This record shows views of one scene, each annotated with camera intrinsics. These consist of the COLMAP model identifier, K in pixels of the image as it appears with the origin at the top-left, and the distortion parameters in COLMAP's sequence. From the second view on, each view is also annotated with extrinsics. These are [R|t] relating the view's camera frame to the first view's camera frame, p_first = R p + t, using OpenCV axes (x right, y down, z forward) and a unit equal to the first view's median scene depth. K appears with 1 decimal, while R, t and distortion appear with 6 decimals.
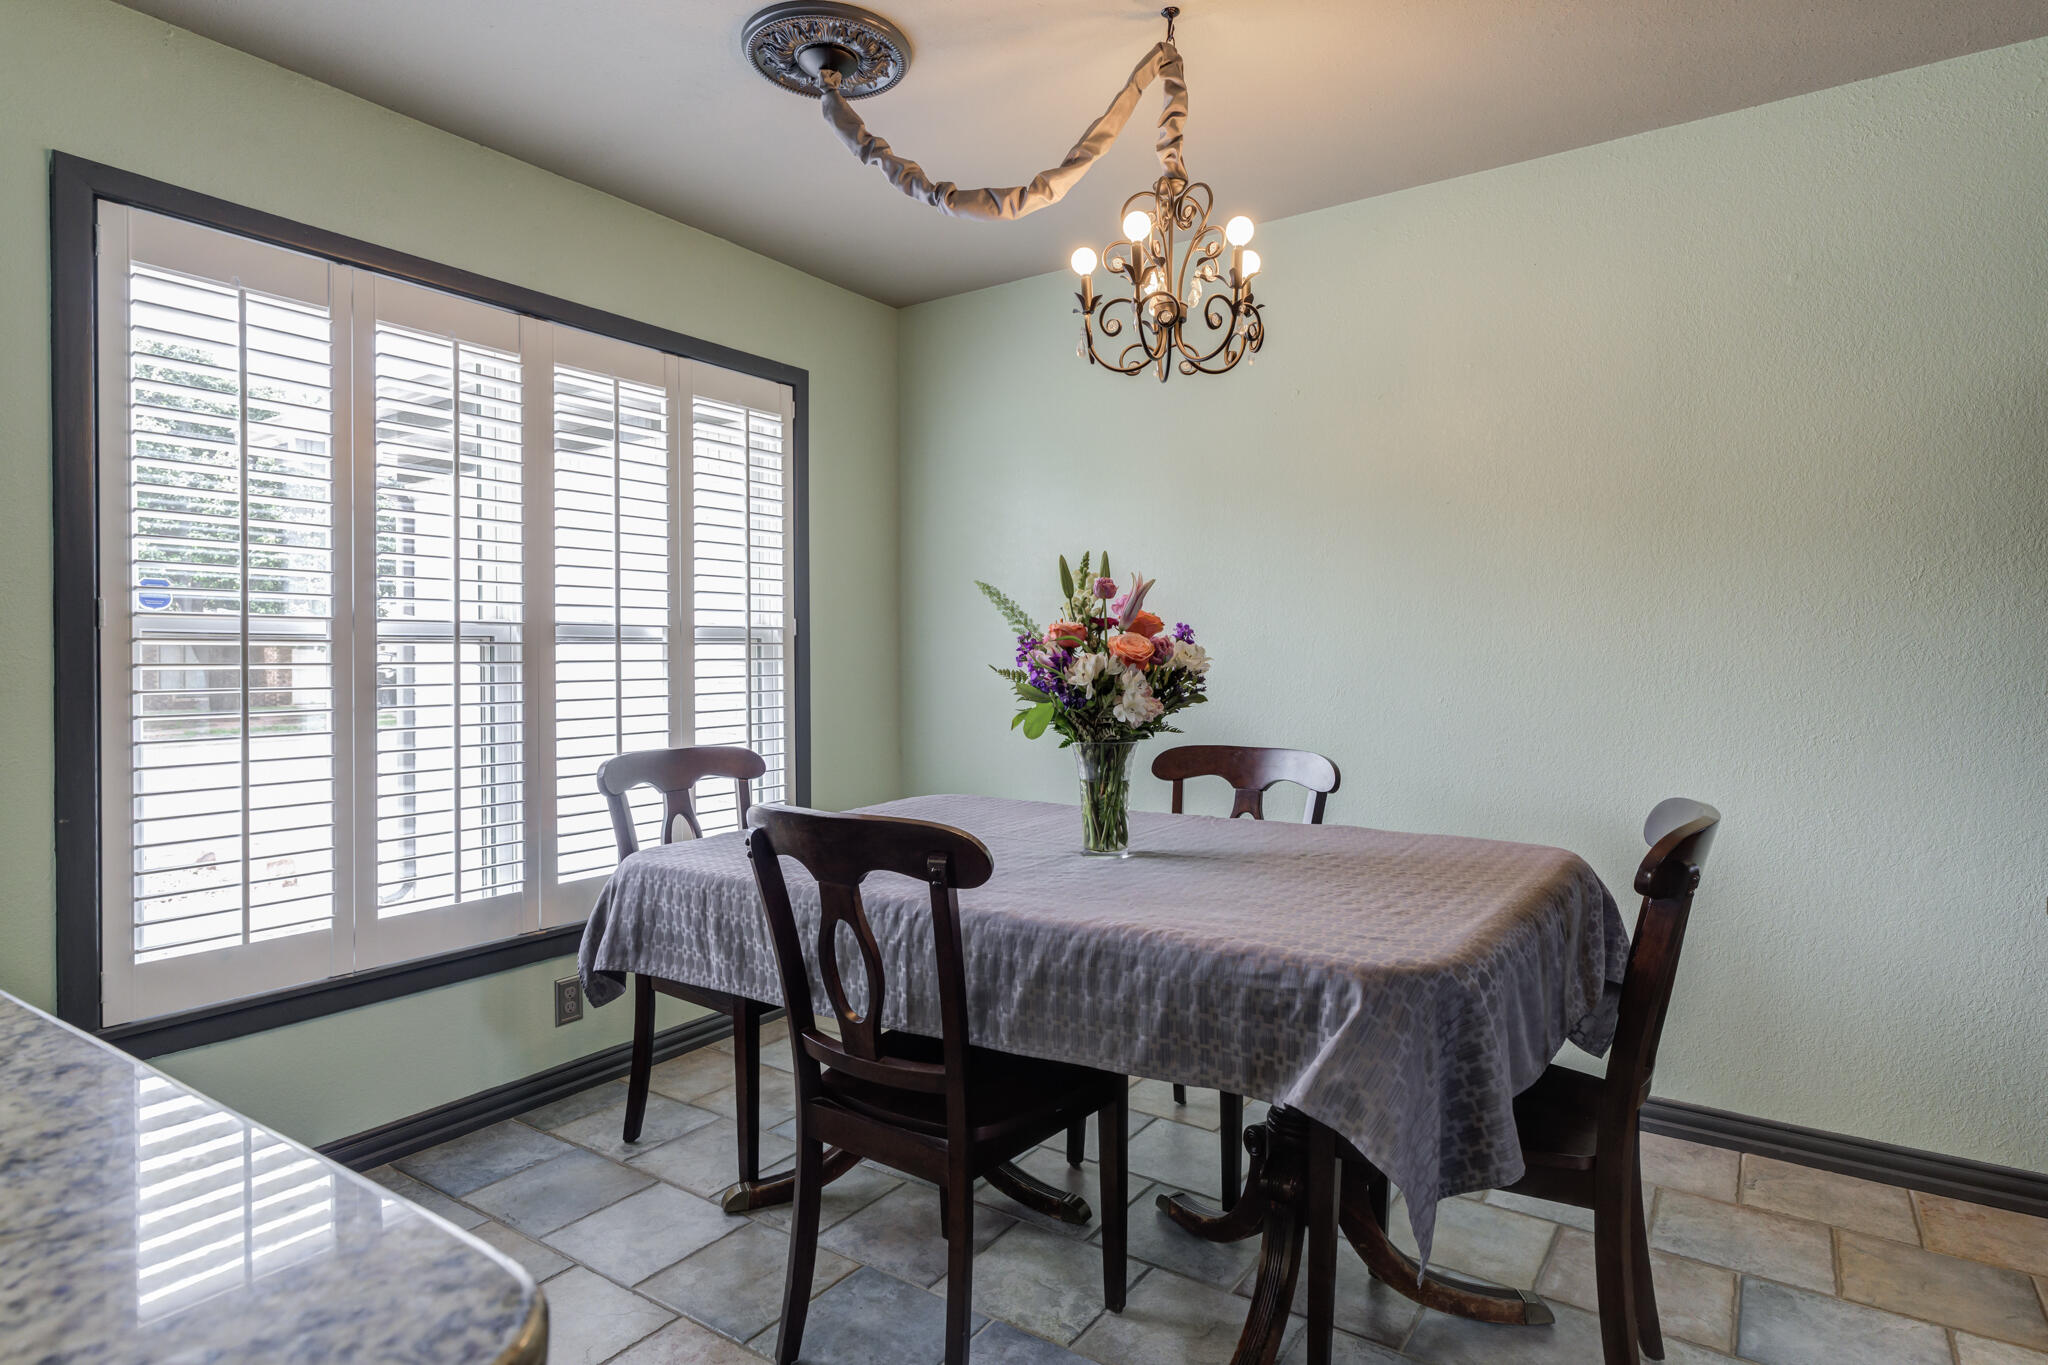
lens RADIAL K [[1041.4, 0, 1027.4], [0, 1041.4, 670.3], [0, 0, 1]] dist [0.000832, -0.001090]
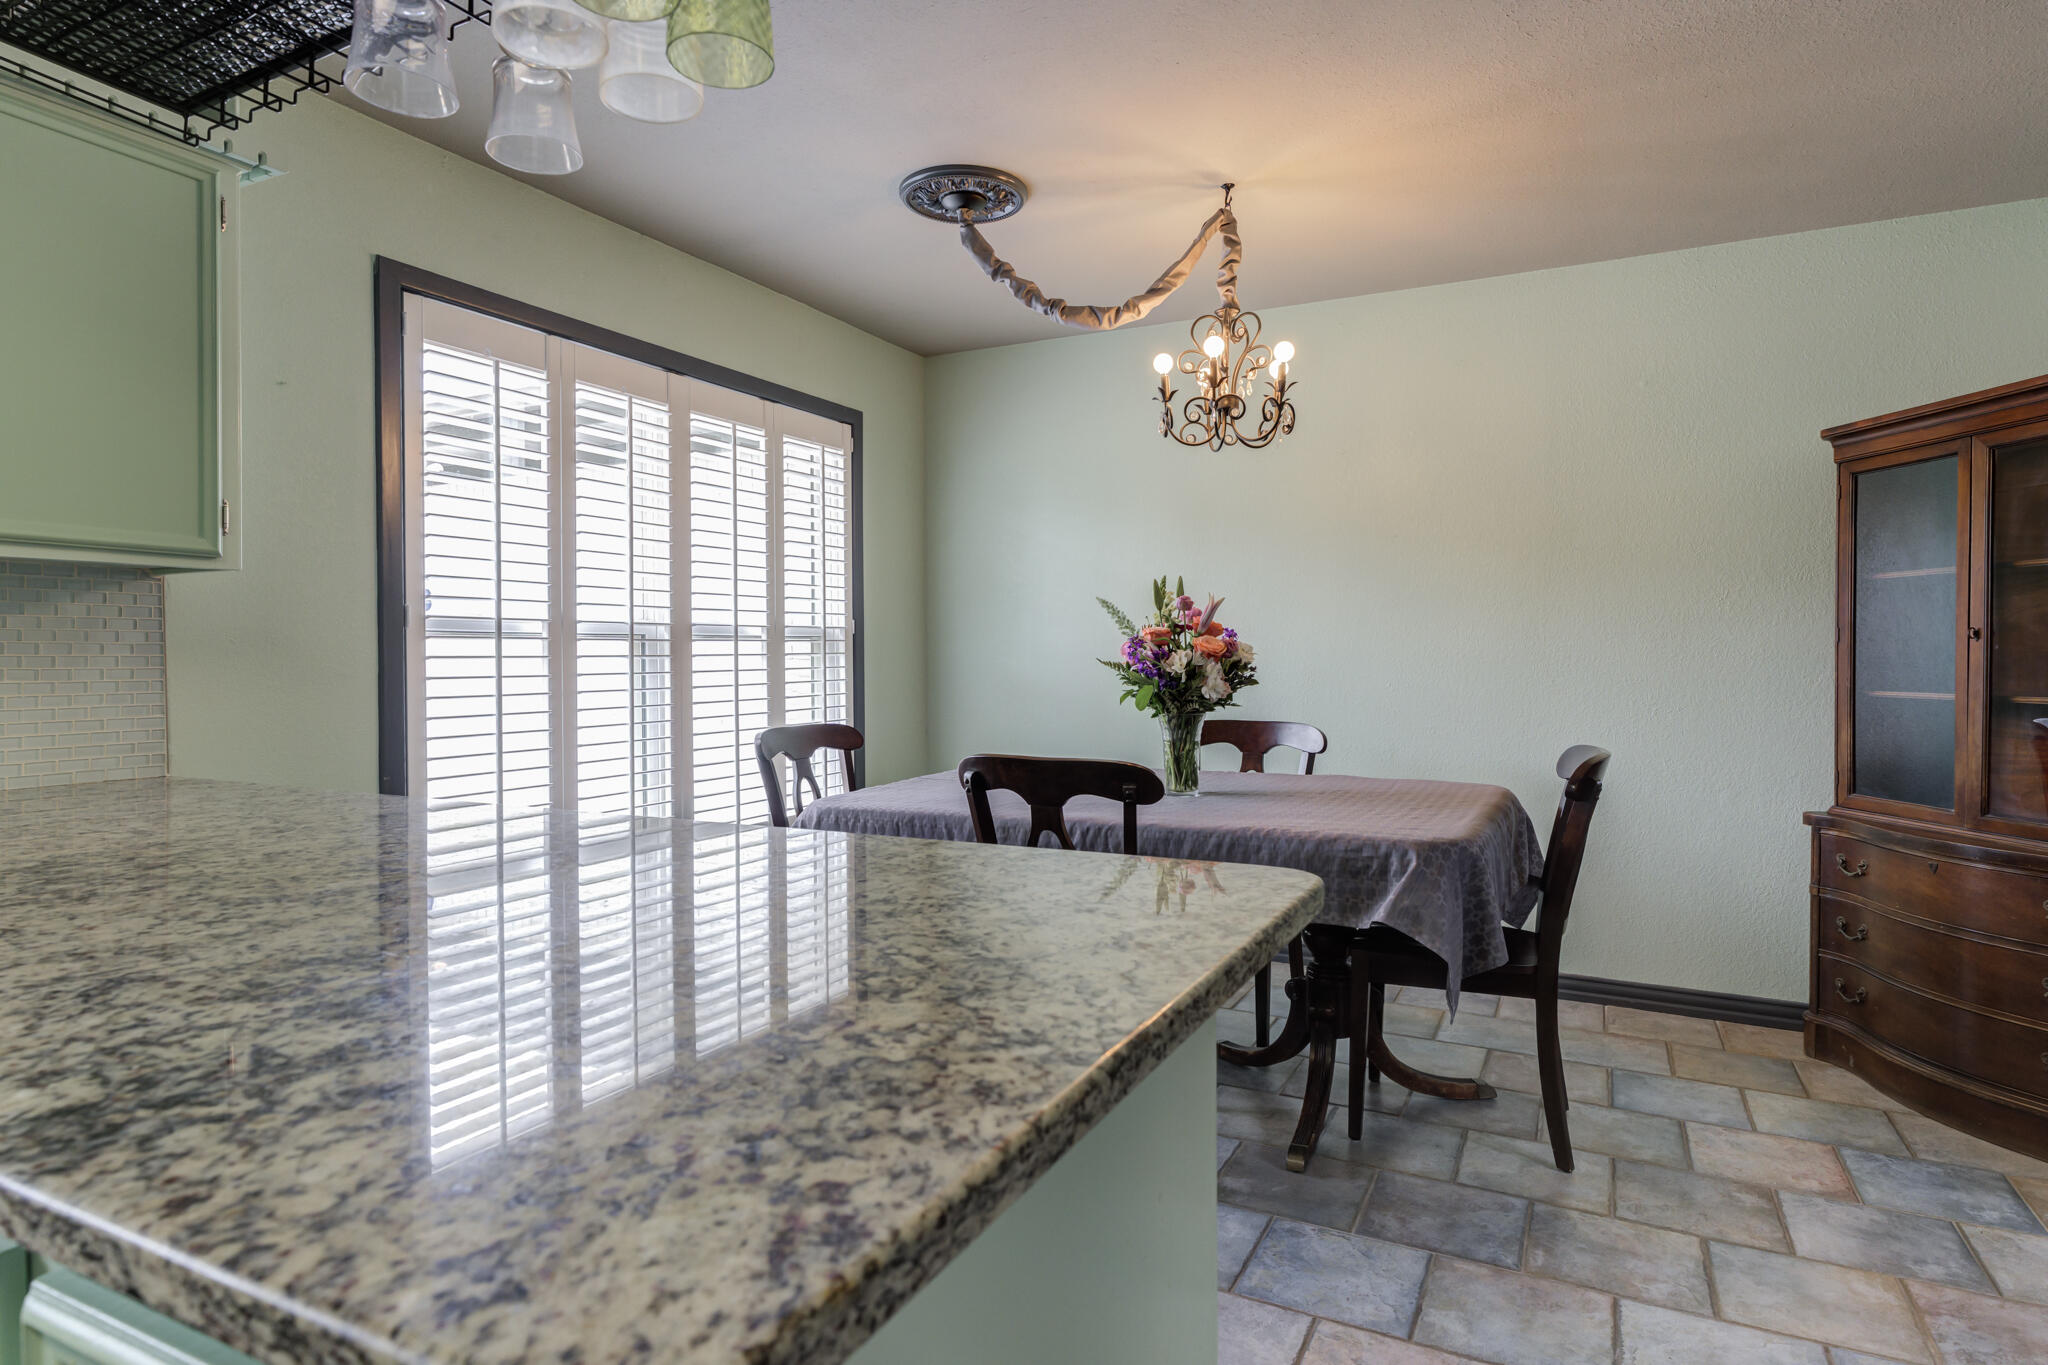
lens RADIAL K [[1108.9, 0, 936.9], [0, 1108.9, 679.9], [0, 0, 1]] dist [-0.021086, 0.021617]
pose [[0.995582, 0.000399, 0.093892, -0.384180], [-0.001460, 0.999936, 0.011231, 0.007407], [-0.093882, -0.011319, 0.995519, -0.430753]]
